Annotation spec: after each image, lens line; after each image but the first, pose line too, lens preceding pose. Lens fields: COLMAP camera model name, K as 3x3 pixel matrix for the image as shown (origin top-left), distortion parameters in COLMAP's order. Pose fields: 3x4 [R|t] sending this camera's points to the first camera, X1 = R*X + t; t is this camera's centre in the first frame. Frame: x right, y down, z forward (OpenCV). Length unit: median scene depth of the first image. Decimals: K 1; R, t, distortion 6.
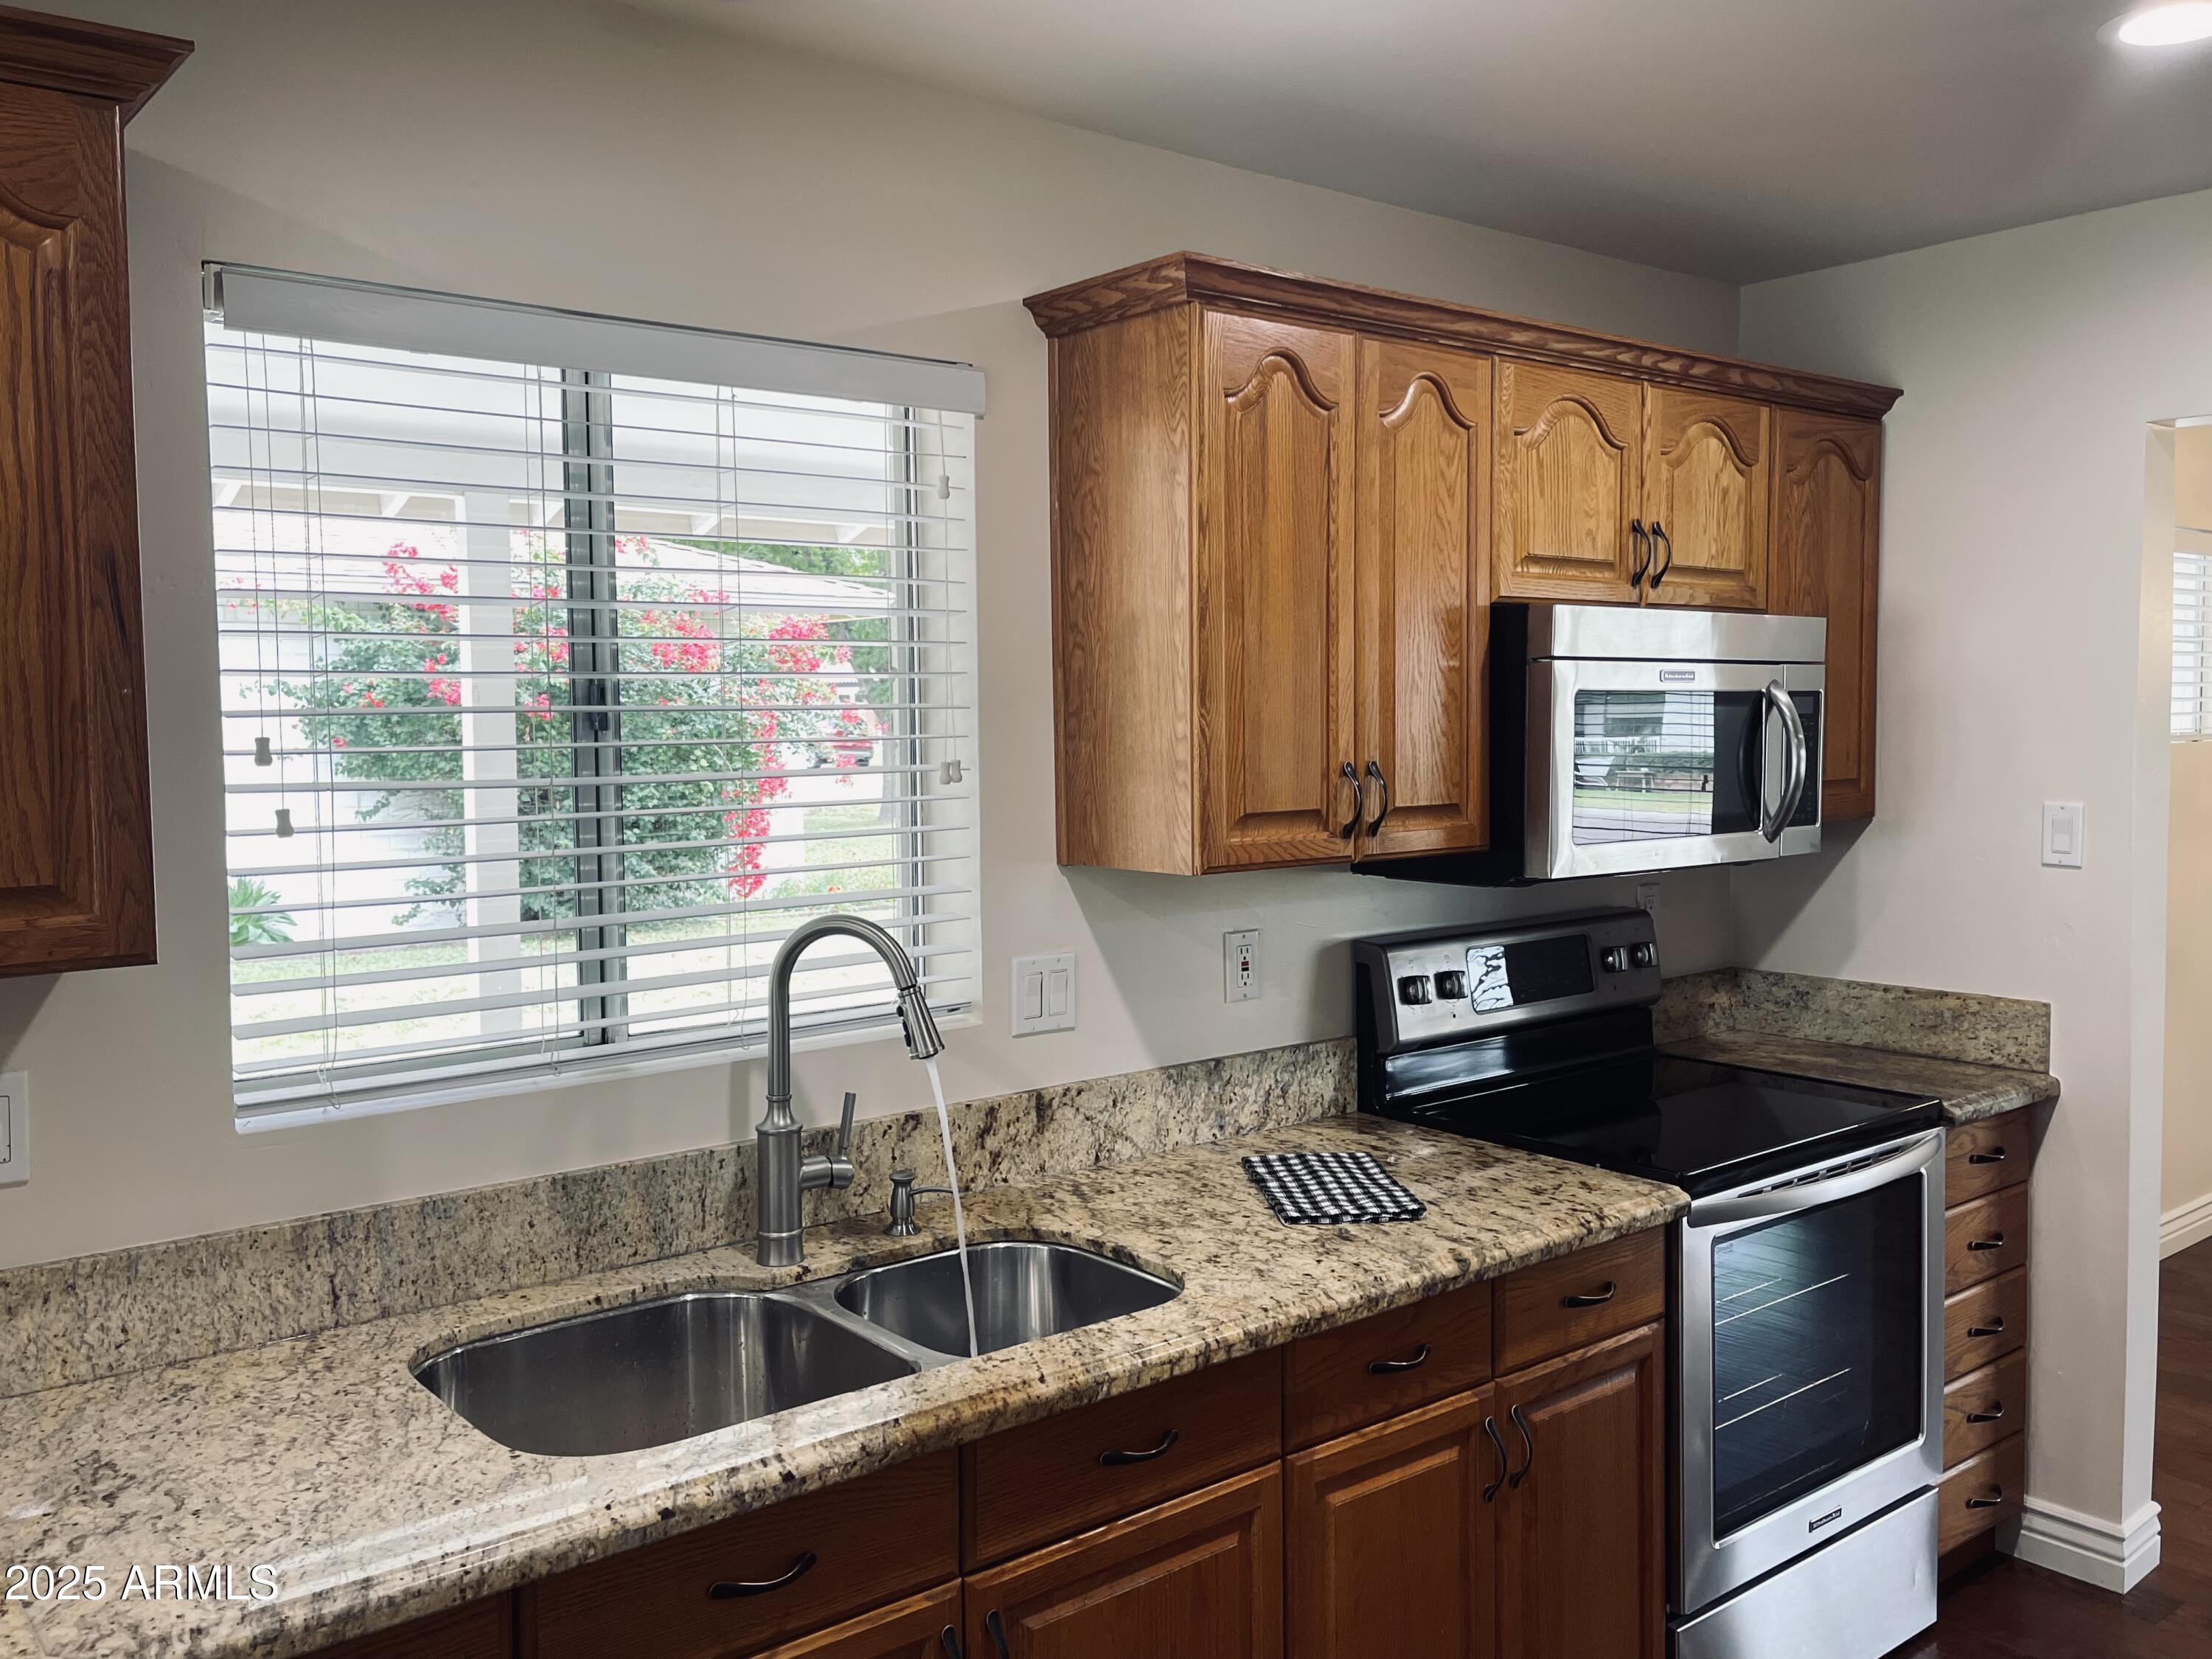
lens RADIAL K [[1820.9, 0, 1106.2], [0, 1820.9, 823.5], [0, 0, 1]] dist [0.052722, -0.024136]
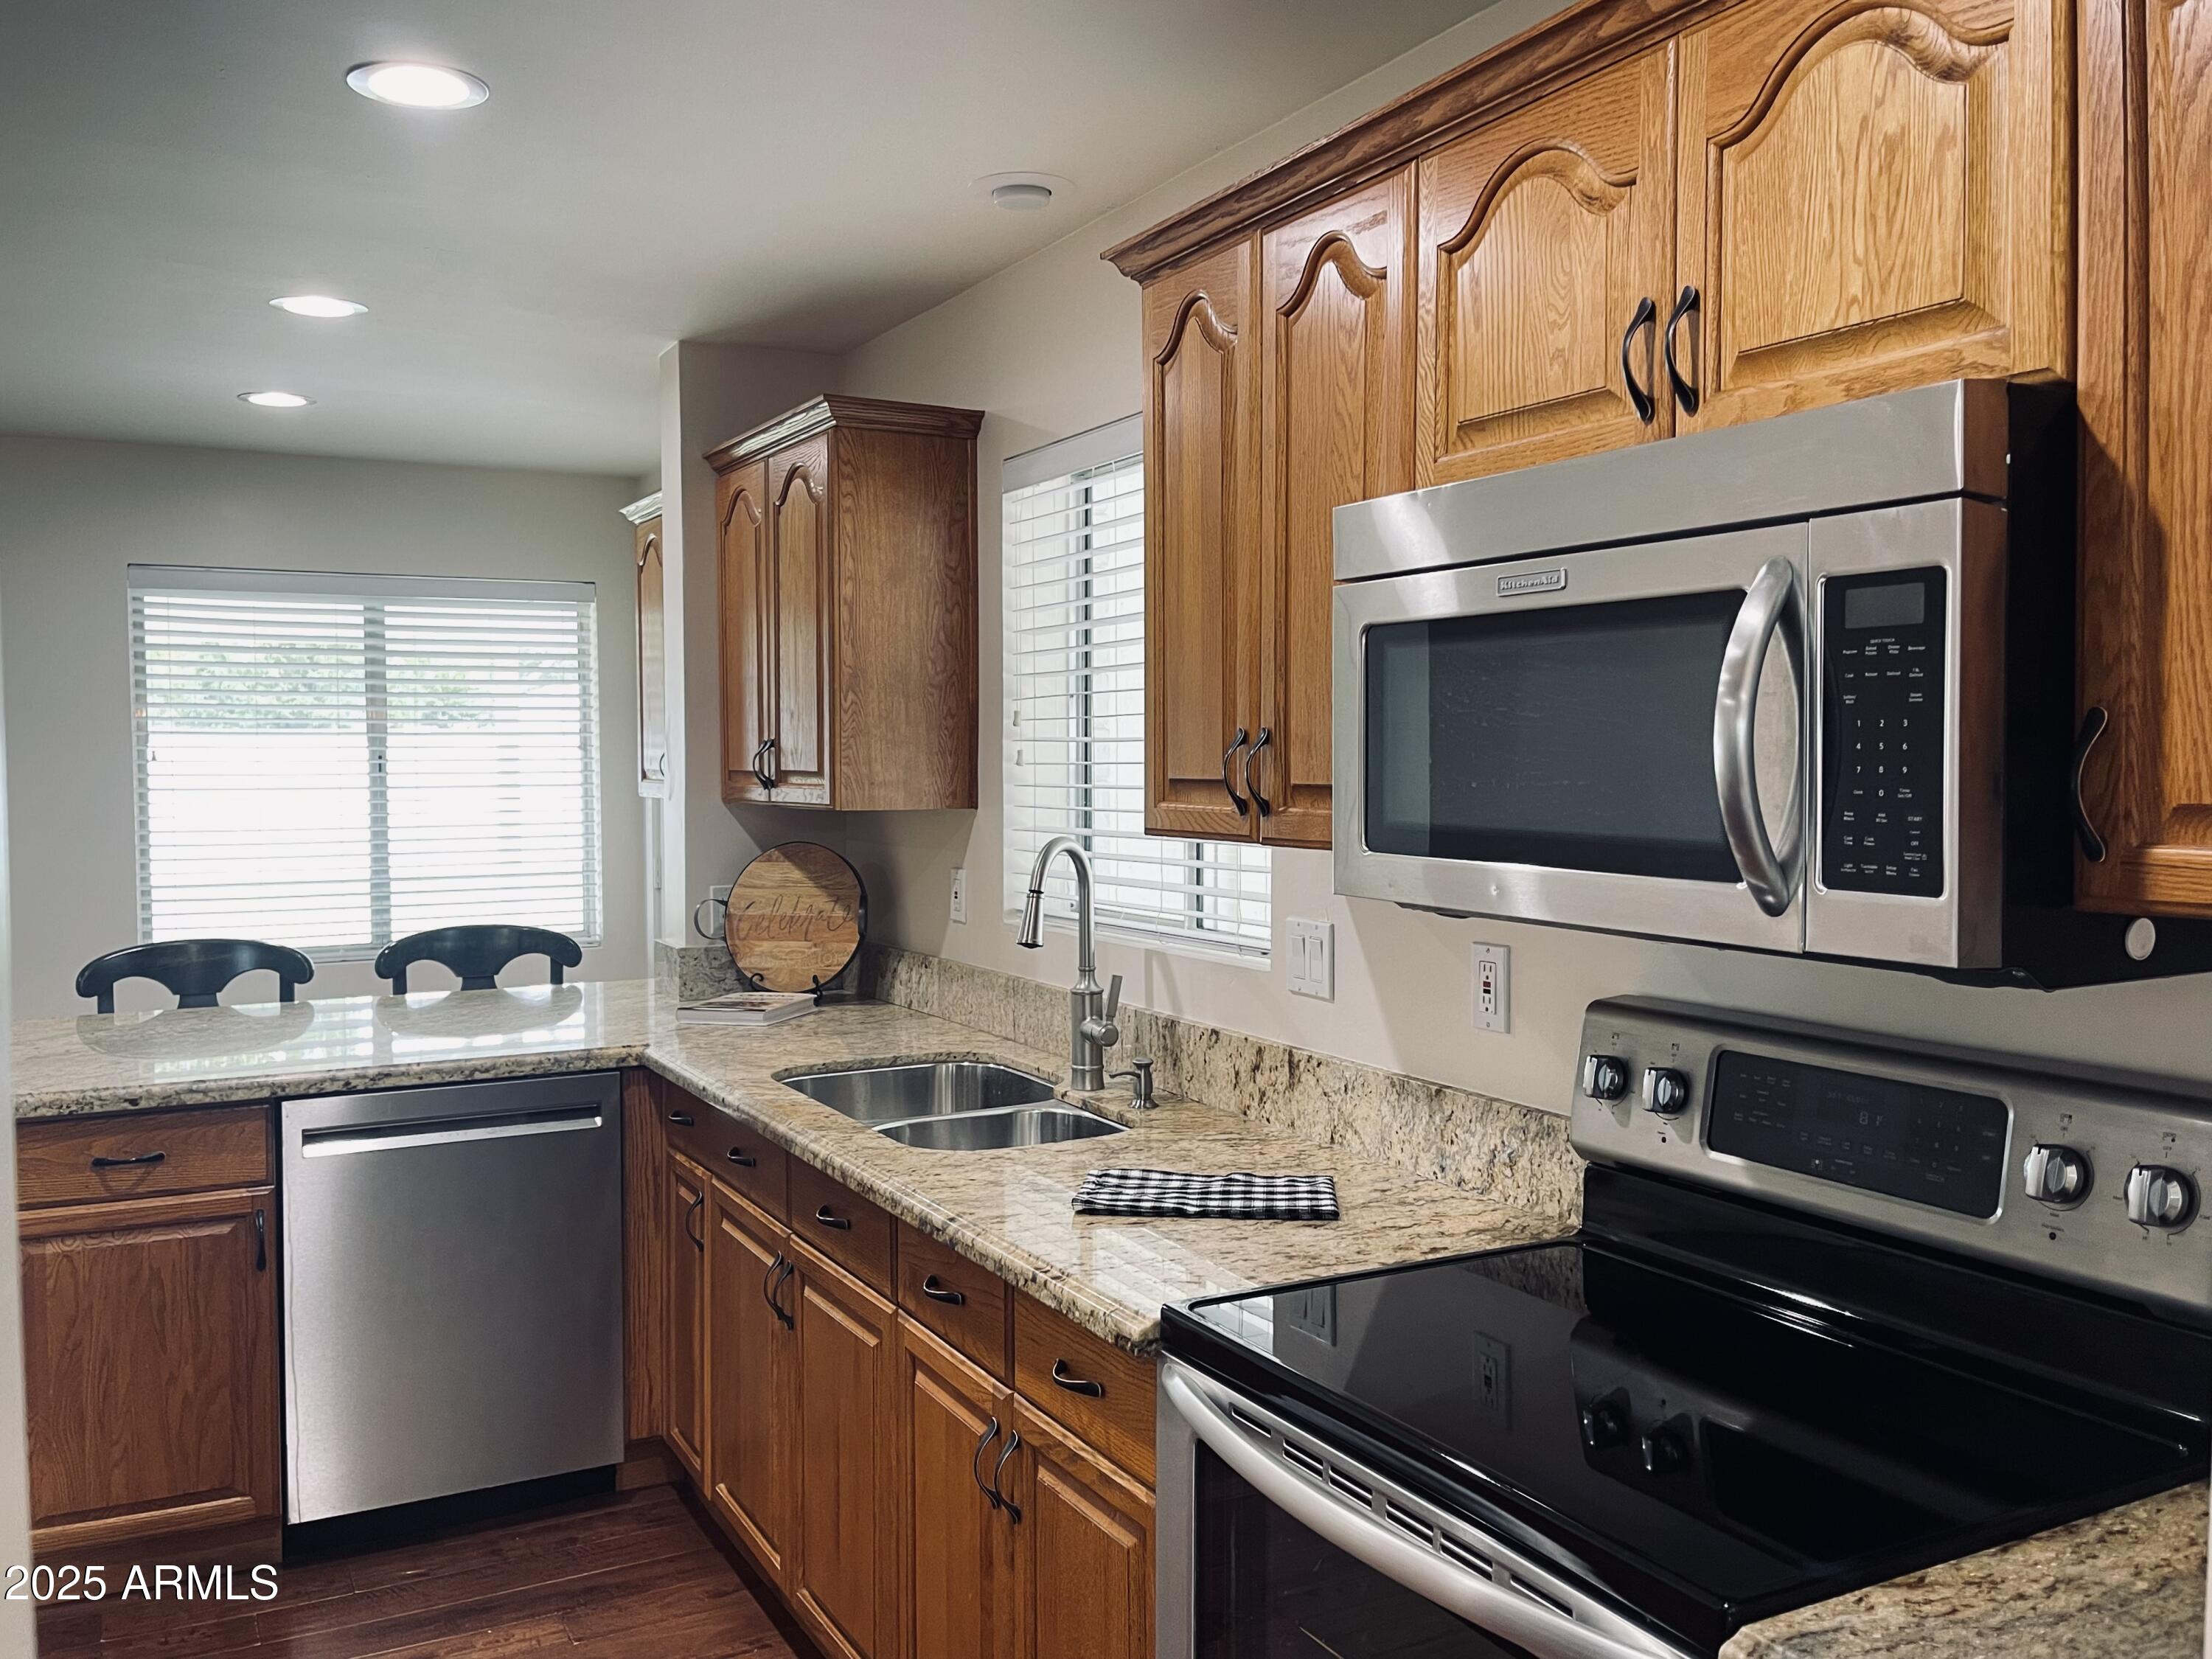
lens RADIAL K [[1820.9, 0, 1110.9], [0, 1820.9, 831.6], [0, 0, 1]] dist [0.052722, -0.024136]
pose [[-0.192508, 0.051691, -0.979933, 0.930178], [-0.058476, 0.996233, 0.064039, -0.033710], [0.979552, 0.069631, -0.188760, 1.021720]]
